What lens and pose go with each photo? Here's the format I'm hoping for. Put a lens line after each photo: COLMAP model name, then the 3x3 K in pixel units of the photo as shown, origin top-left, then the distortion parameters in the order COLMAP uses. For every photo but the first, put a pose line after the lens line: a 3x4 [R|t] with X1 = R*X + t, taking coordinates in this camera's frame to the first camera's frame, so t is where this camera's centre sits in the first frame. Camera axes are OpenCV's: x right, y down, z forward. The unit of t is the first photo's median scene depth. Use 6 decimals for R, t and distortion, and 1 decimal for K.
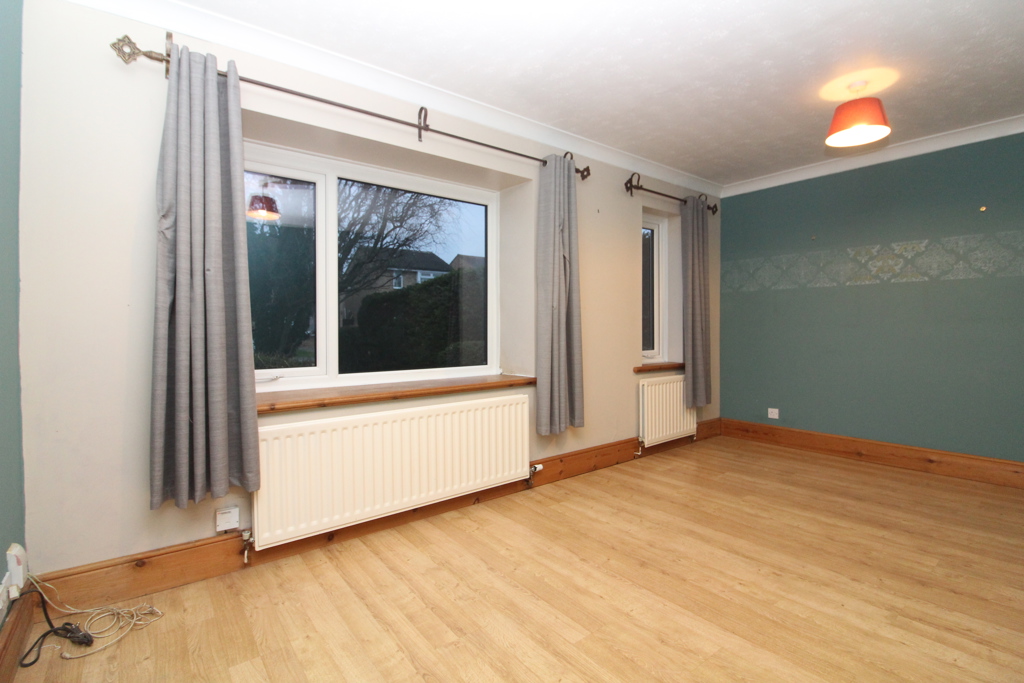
lens RADIAL K [[479.0, 0, 514.2], [0, 479.0, 334.2], [0, 0, 1]] dist [-0.000516, -0.011321]
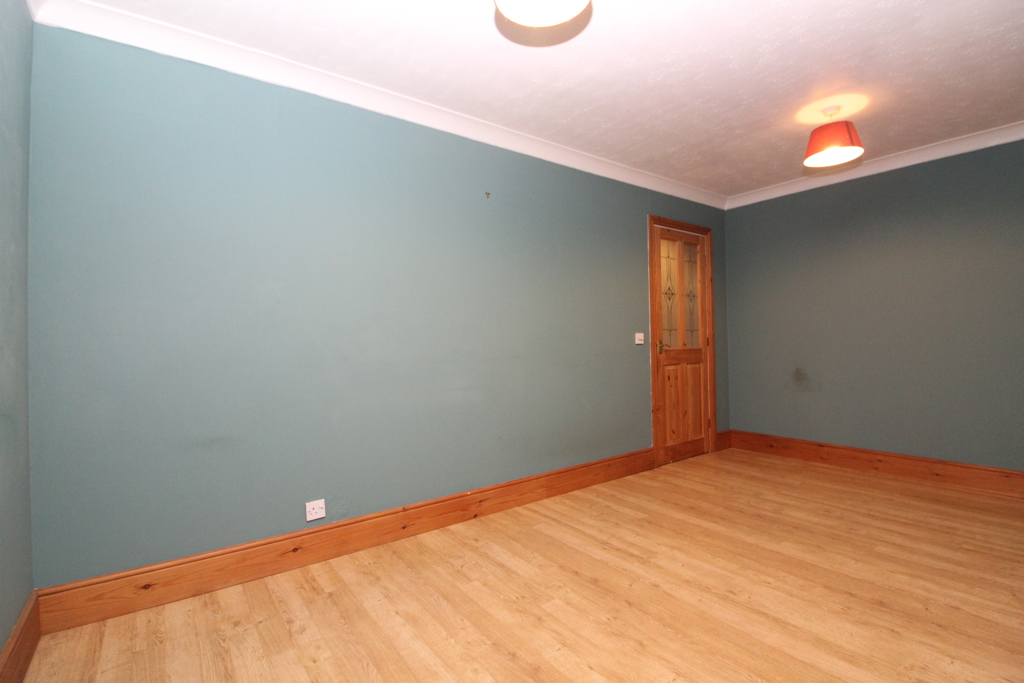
lens RADIAL K [[479.0, 0, 514.2], [0, 479.0, 334.2], [0, 0, 1]] dist [-0.000516, -0.011321]
pose [[-0.999510, 0.023876, 0.020262, 1.009638], [0.023949, 0.999707, 0.003372, -0.037220], [-0.020176, 0.003856, -0.999789, 2.079574]]
